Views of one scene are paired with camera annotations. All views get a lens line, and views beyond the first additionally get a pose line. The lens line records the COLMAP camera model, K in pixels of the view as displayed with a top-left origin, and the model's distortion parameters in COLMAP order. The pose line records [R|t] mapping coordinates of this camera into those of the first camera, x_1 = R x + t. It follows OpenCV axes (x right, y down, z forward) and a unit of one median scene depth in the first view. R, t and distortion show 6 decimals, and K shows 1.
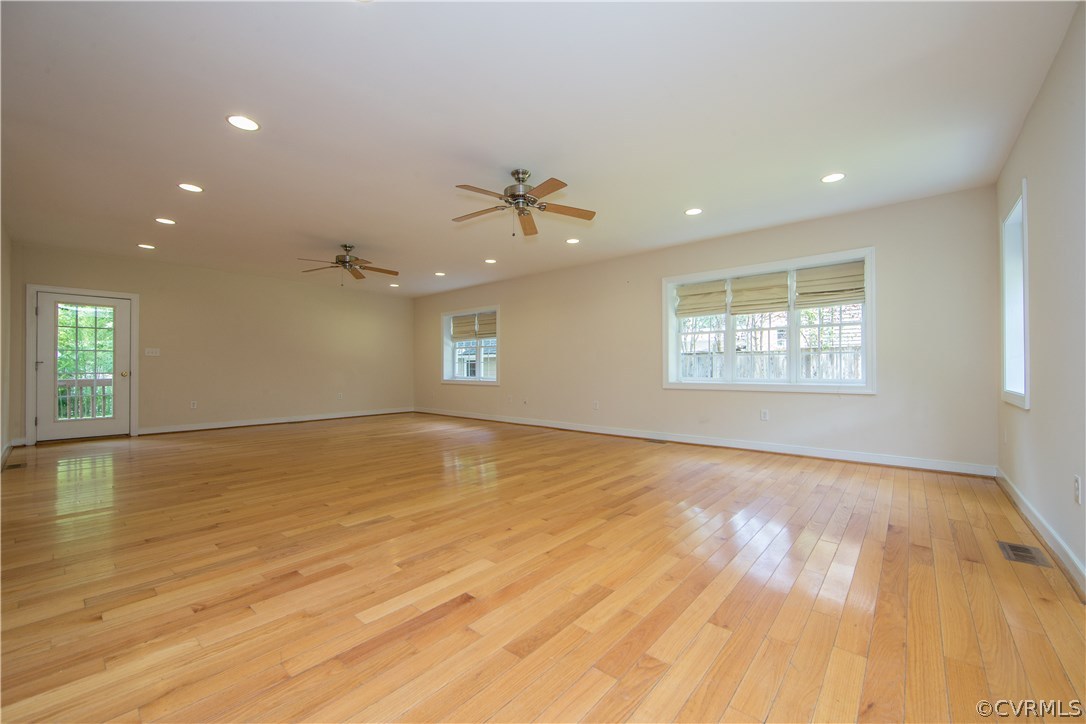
lens RADIAL K [[425.6, 0, 539.1], [0, 425.6, 367.0], [0, 0, 1]] dist [-0.008267, 0.000258]
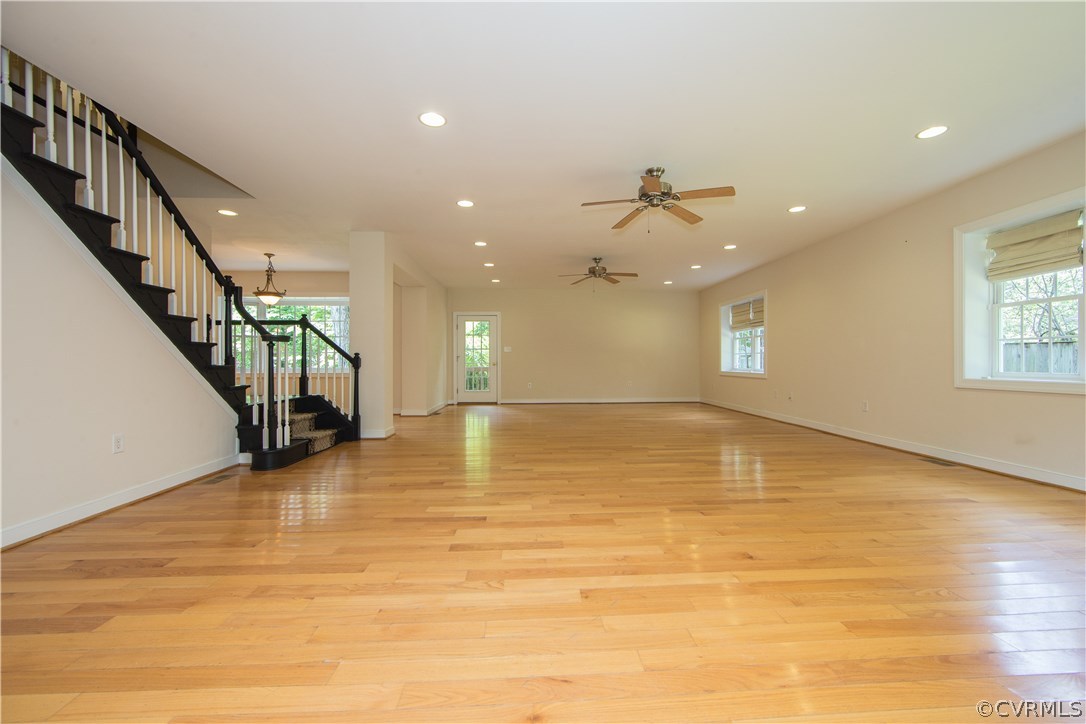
lens RADIAL K [[425.4, 0, 554.0], [0, 425.4, 362.1], [0, 0, 1]] dist [-0.009052, 0.000081]
pose [[0.703495, 0.001333, -0.710699, 0.328092], [0.003099, 0.999983, 0.004943, 0.004453], [0.710693, -0.005679, 0.703479, 0.056160]]
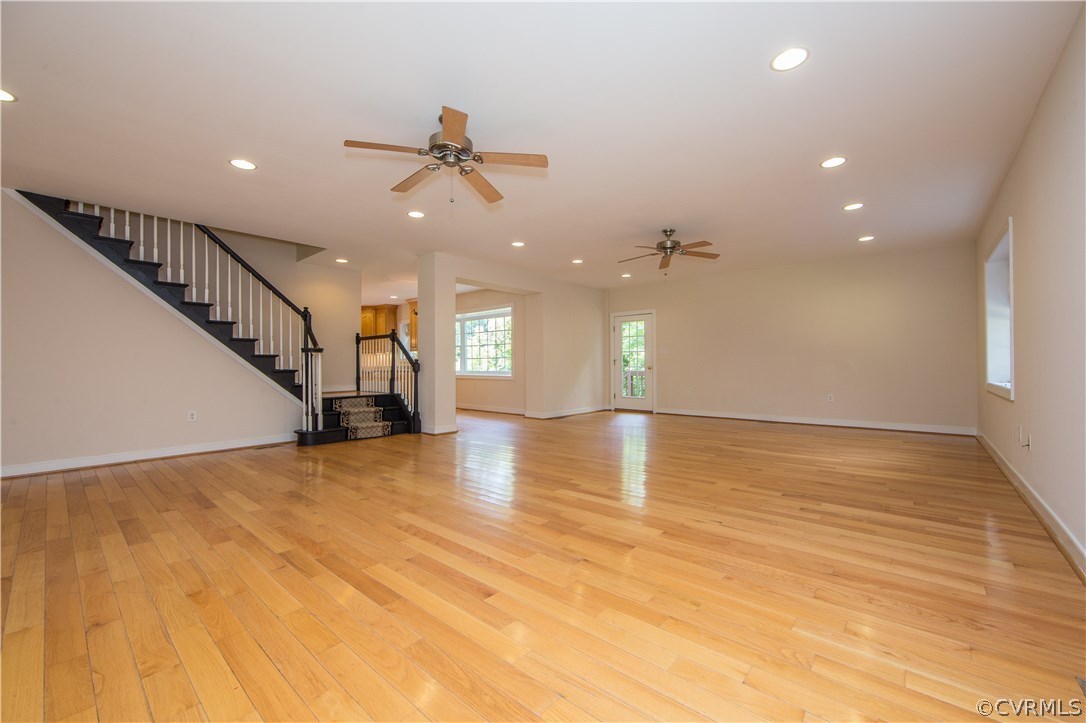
lens RADIAL K [[429.3, 0, 553.0], [0, 429.3, 363.8], [0, 0, 1]] dist [-0.007738, 0.000041]
pose [[0.020890, -0.002011, -0.999780, 0.478043], [0.009425, 0.999954, -0.001814, 0.004813], [0.999737, -0.009385, 0.020908, 0.736091]]
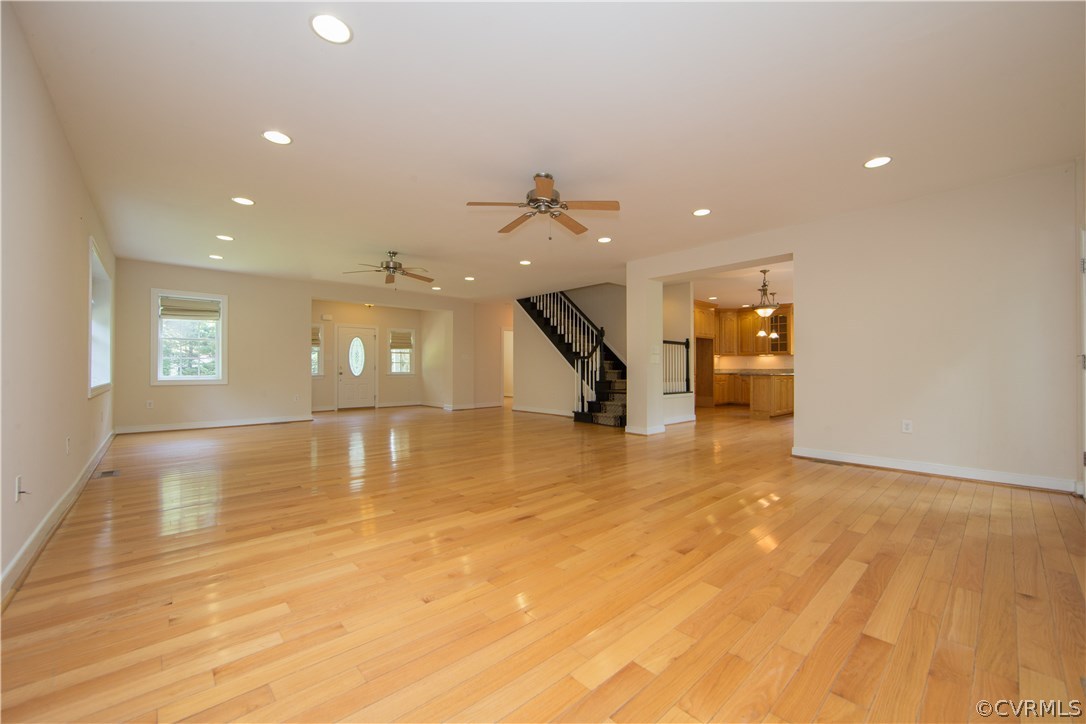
lens RADIAL K [[428.9, 0, 539.6], [0, 428.9, 368.2], [0, 0, 1]] dist [0.000746, 0.000145]
pose [[-0.993770, 0.000980, 0.111448, -0.505668], [0.000343, 0.999983, -0.005738, 0.010389], [-0.111452, -0.005665, -0.993754, 1.643152]]
